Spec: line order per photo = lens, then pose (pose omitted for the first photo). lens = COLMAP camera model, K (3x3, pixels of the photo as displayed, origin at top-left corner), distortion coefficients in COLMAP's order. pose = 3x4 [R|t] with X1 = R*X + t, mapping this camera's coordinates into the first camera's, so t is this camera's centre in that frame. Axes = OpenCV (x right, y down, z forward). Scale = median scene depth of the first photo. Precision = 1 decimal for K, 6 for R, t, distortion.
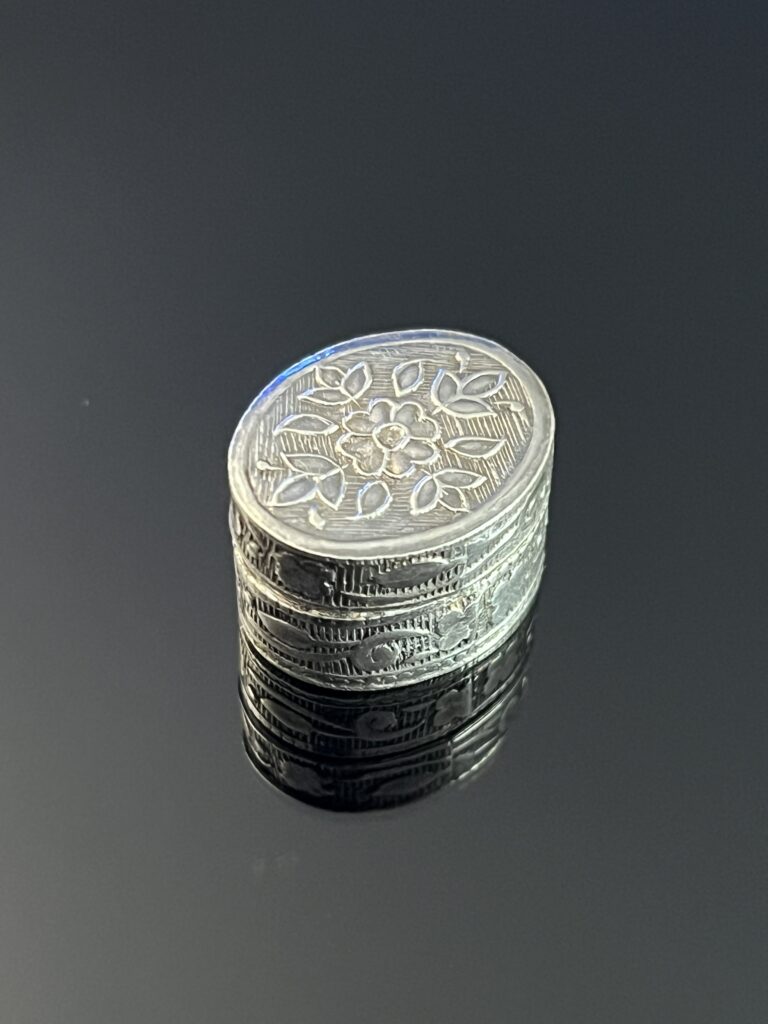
lens RADIAL K [[2313.7, 0, 384.0], [0, 2313.7, 512.0], [0, 0, 1]] dist [0.286928, -0.199607]
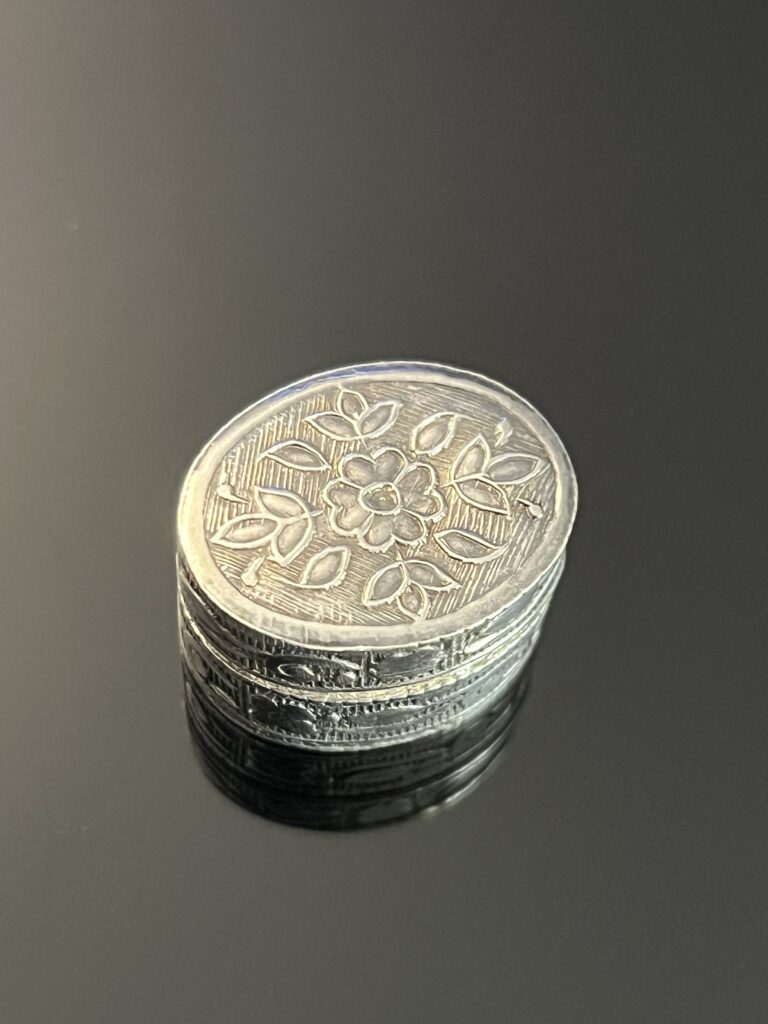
lens RADIAL K [[2313.7, 0, 384.0], [0, 2313.7, 512.0], [0, 0, 1]] dist [0.286928, -0.199607]
pose [[-0.920479, -0.379018, 0.095201, -0.081004], [0.238738, -0.352520, 0.904839, -0.806721], [-0.309391, 0.855614, 0.414973, 0.633936]]
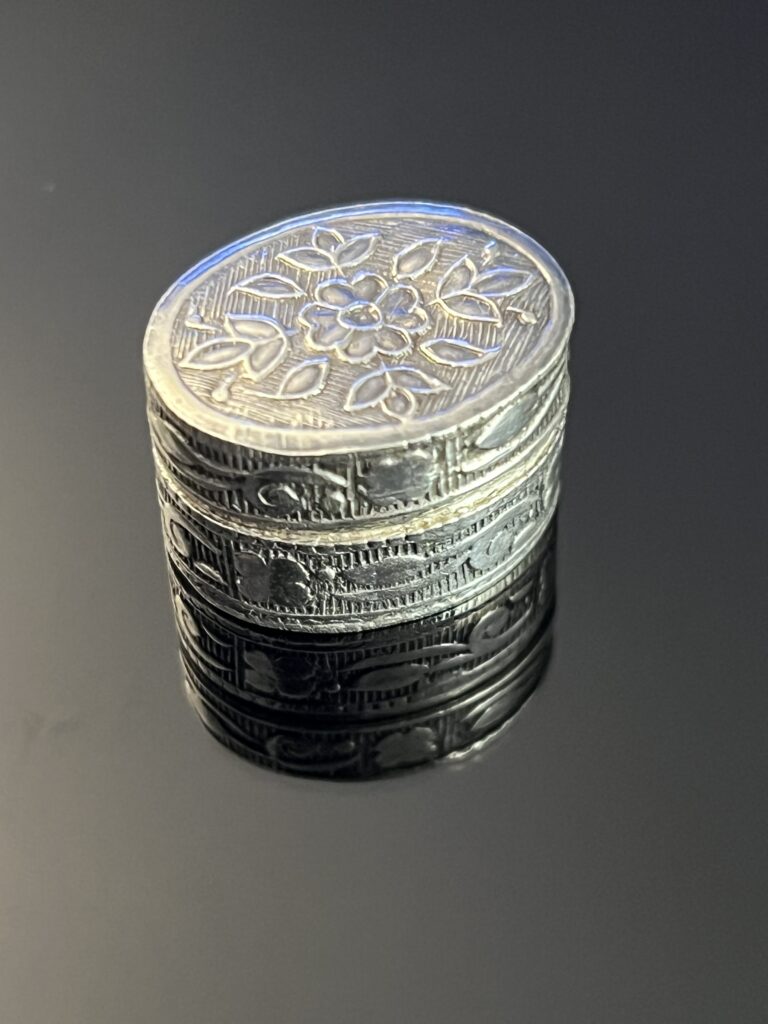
lens RADIAL K [[2313.7, 0, 384.0], [0, 2313.7, 512.0], [0, 0, 1]] dist [0.286928, -0.199607]
pose [[-0.935203, -0.277588, 0.219863, -0.197140], [0.265204, -0.137613, 0.954321, -0.797099], [-0.234652, 0.950793, 0.202314, 0.885457]]
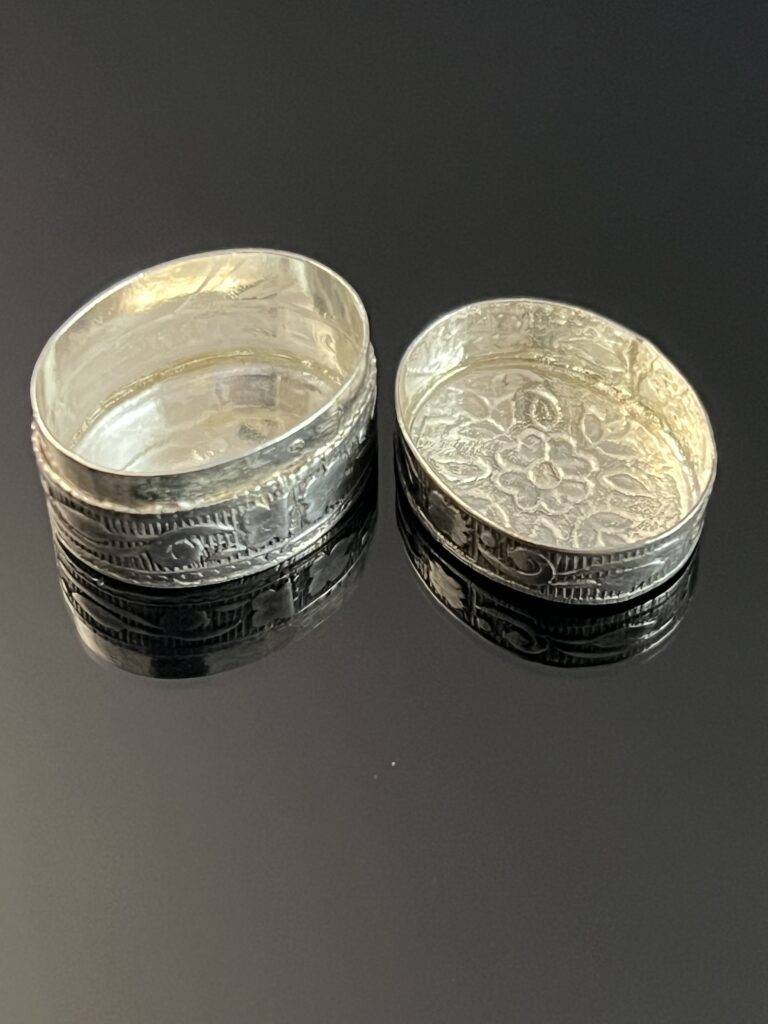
lens RADIAL K [[2313.7, 0, 384.0], [0, 2313.7, 512.0], [0, 0, 1]] dist [0.286928, -0.199607]
pose [[0.997651, 0.028622, -0.062233, 0.139037], [-0.025789, 0.998615, 0.045852, 0.000106], [0.063460, -0.044139, 0.997008, 0.058587]]
